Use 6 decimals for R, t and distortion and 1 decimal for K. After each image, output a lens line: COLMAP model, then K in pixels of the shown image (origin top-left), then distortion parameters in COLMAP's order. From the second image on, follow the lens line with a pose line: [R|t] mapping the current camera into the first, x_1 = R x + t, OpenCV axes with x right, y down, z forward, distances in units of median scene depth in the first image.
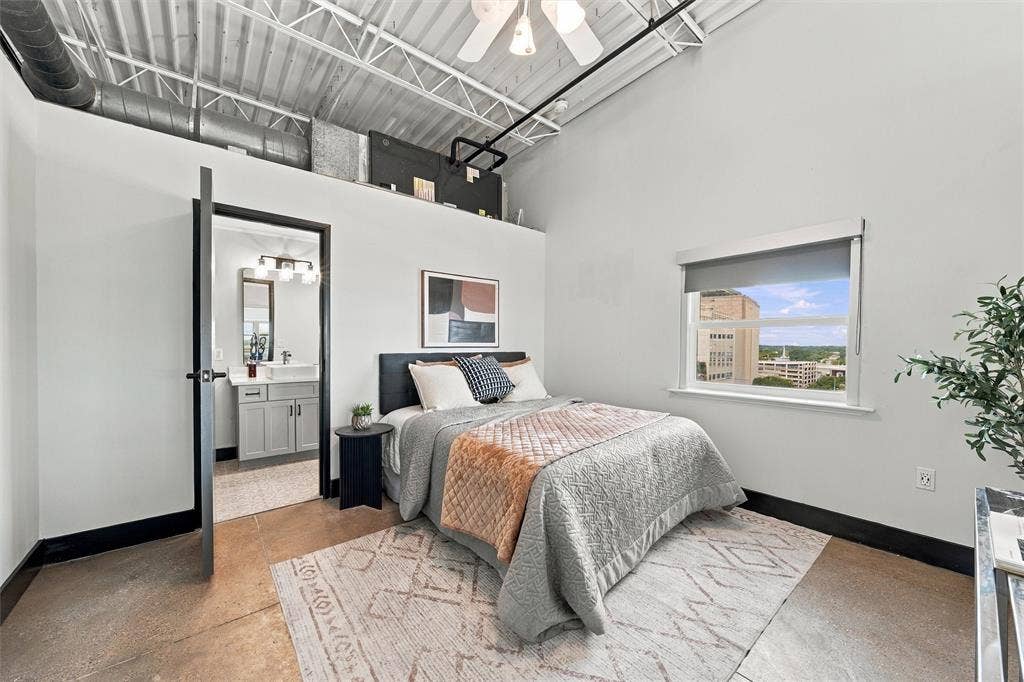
lens RADIAL K [[391.3, 0, 511.0], [0, 391.3, 359.2], [0, 0, 1]] dist [0.000760, 0.000044]
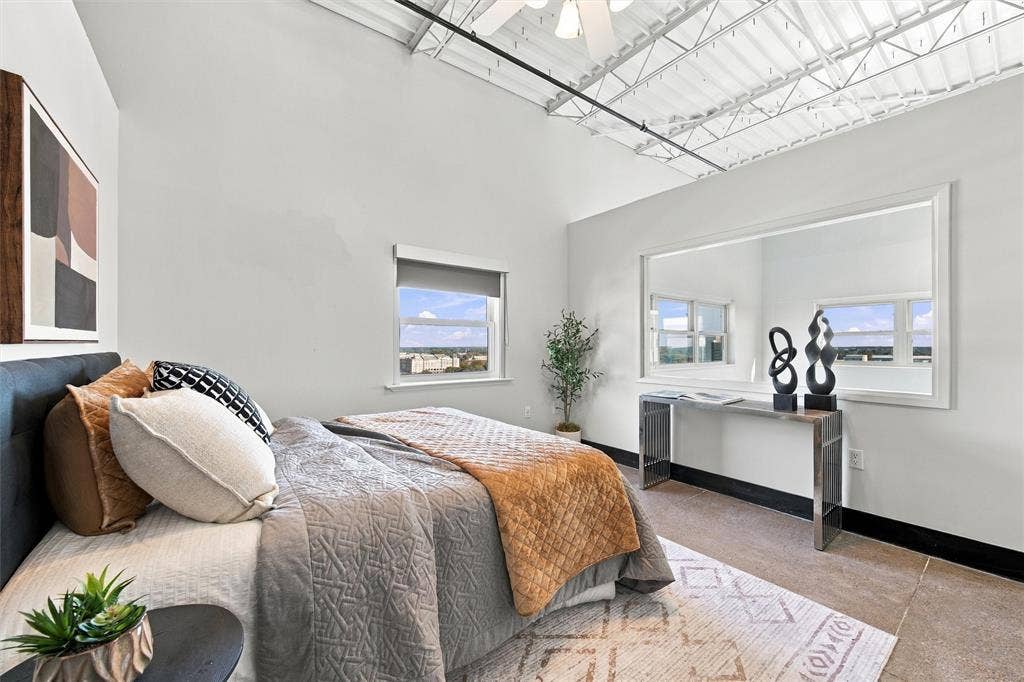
lens RADIAL K [[391.3, 0, 511.0], [0, 391.3, 359.2], [0, 0, 1]] dist [0.000760, 0.000044]
pose [[0.027751, -0.048112, 0.998456, -0.741468], [0.023285, 0.998601, 0.047472, -0.034782], [-0.999344, 0.021931, 0.028832, 0.923833]]
